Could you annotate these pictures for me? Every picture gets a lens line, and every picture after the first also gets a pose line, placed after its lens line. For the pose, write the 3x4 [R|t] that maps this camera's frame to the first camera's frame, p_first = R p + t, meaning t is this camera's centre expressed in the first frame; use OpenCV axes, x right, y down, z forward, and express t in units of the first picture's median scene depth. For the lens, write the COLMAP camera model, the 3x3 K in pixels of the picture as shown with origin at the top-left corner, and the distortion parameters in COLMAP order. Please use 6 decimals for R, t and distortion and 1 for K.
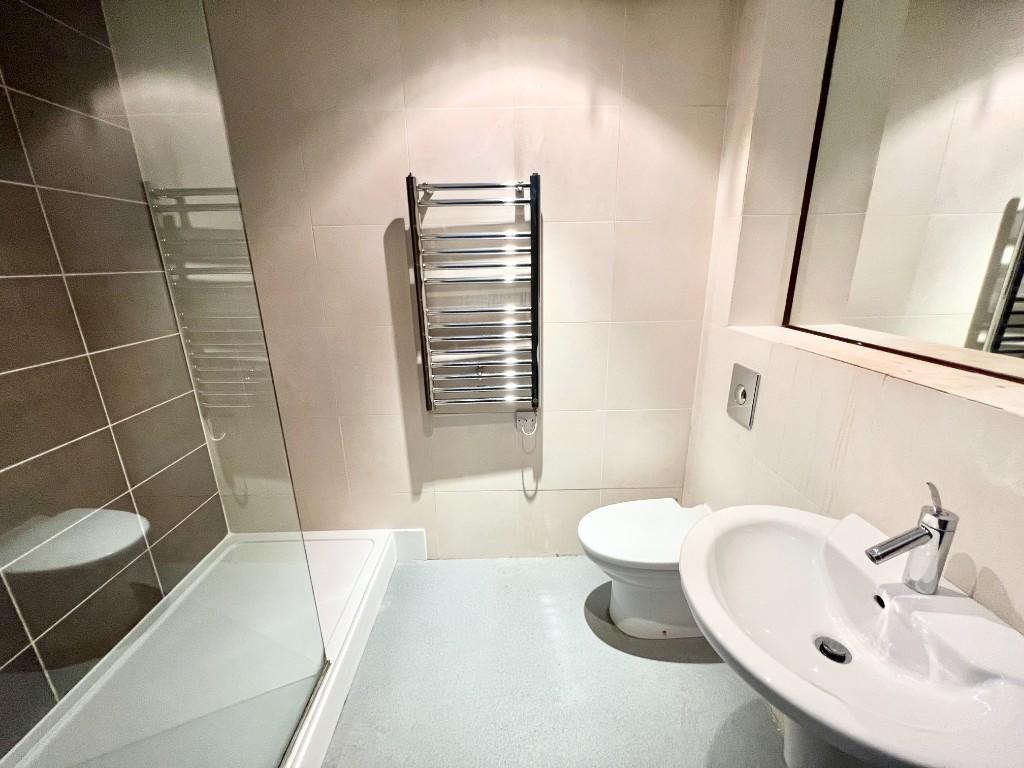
lens RADIAL K [[411.2, 0, 512.2], [0, 411.2, 381.6], [0, 0, 1]] dist [0.001384, -0.000211]
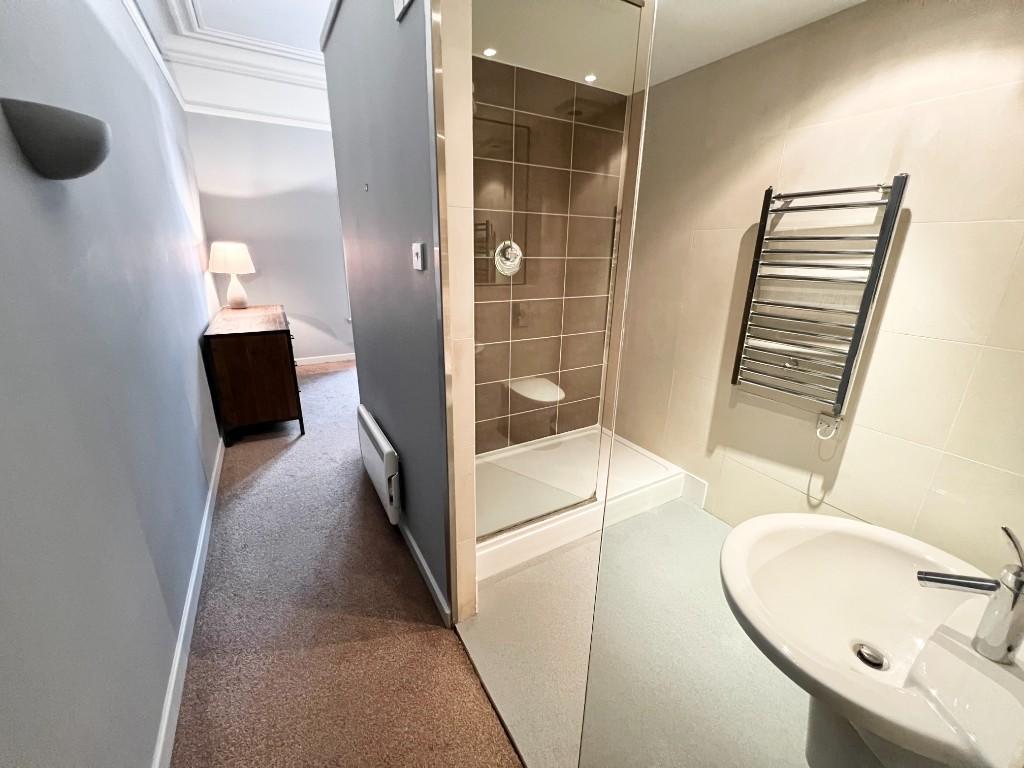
lens RADIAL K [[411.2, 0, 512.0], [0, 411.2, 382.5], [0, 0, 1]] dist [0.001384, -0.000211]
pose [[0.495436, 0.292721, -0.817837, 0.470169], [-0.268819, 0.946958, 0.176088, 0.029057], [0.826002, 0.132610, 0.547846, -0.194188]]
